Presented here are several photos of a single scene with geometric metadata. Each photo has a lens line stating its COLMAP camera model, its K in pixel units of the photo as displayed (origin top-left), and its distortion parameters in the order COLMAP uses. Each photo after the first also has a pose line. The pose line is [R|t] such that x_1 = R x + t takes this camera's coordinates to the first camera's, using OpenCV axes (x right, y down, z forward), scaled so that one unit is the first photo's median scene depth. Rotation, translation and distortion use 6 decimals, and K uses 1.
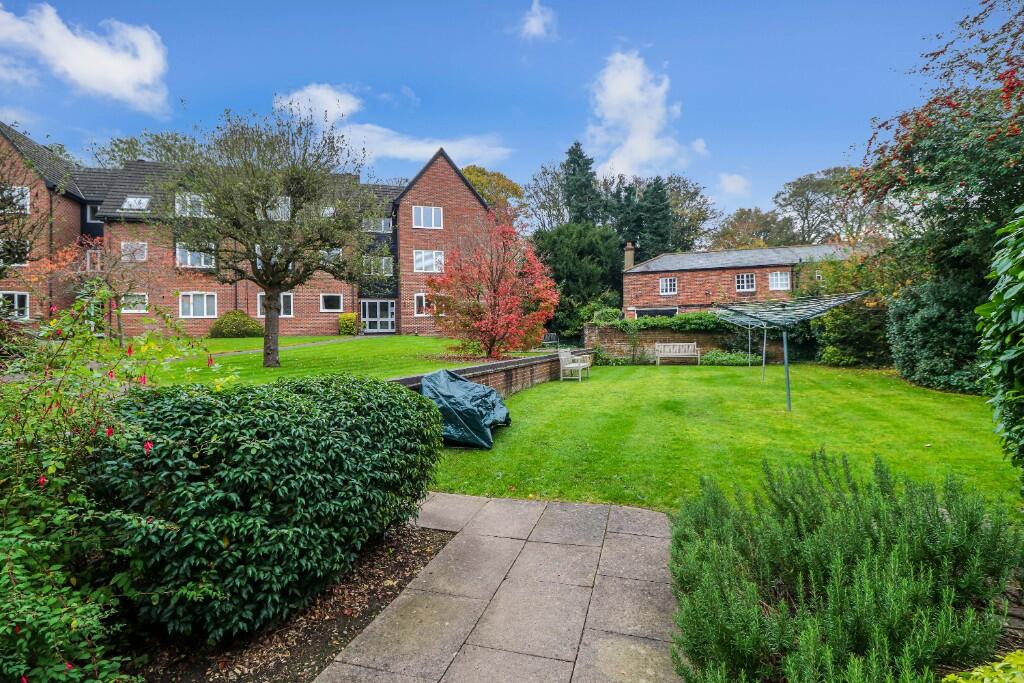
lens RADIAL K [[494.5, 0, 509.9], [0, 494.5, 330.9], [0, 0, 1]] dist [0.018324, -0.000886]
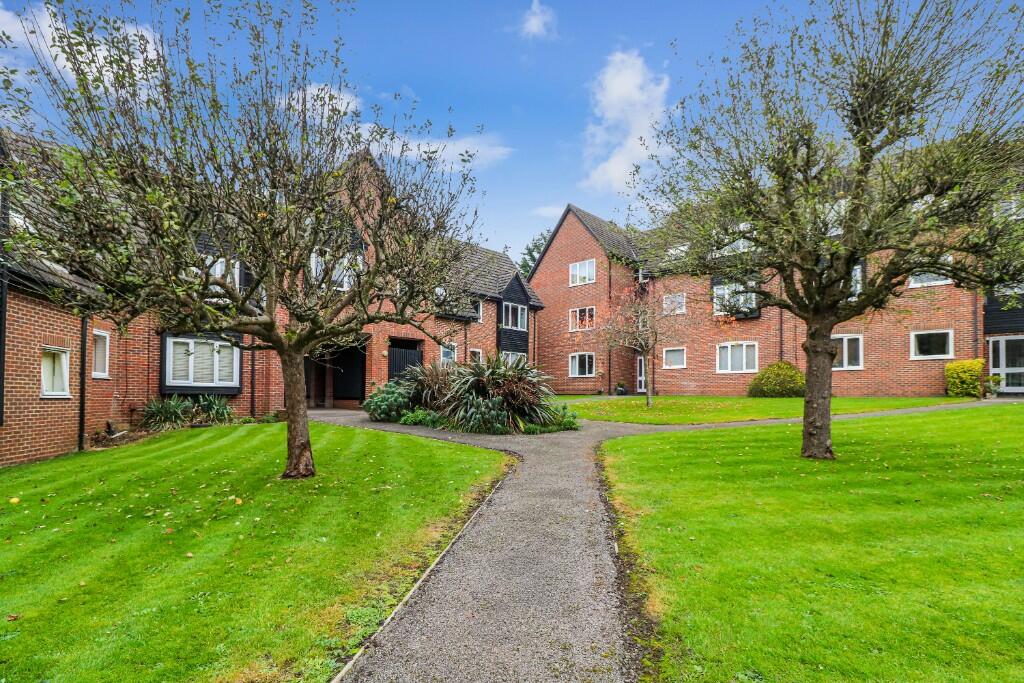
lens RADIAL K [[491.3, 0, 512.5], [0, 491.3, 387.6], [0, 0, 1]] dist [-0.001511, -0.000551]
pose [[0.512352, 0.007500, -0.858743, -0.109935], [-0.003779, 0.999972, 0.006478, -0.005110], [0.858767, -0.000074, 0.512366, 0.254876]]
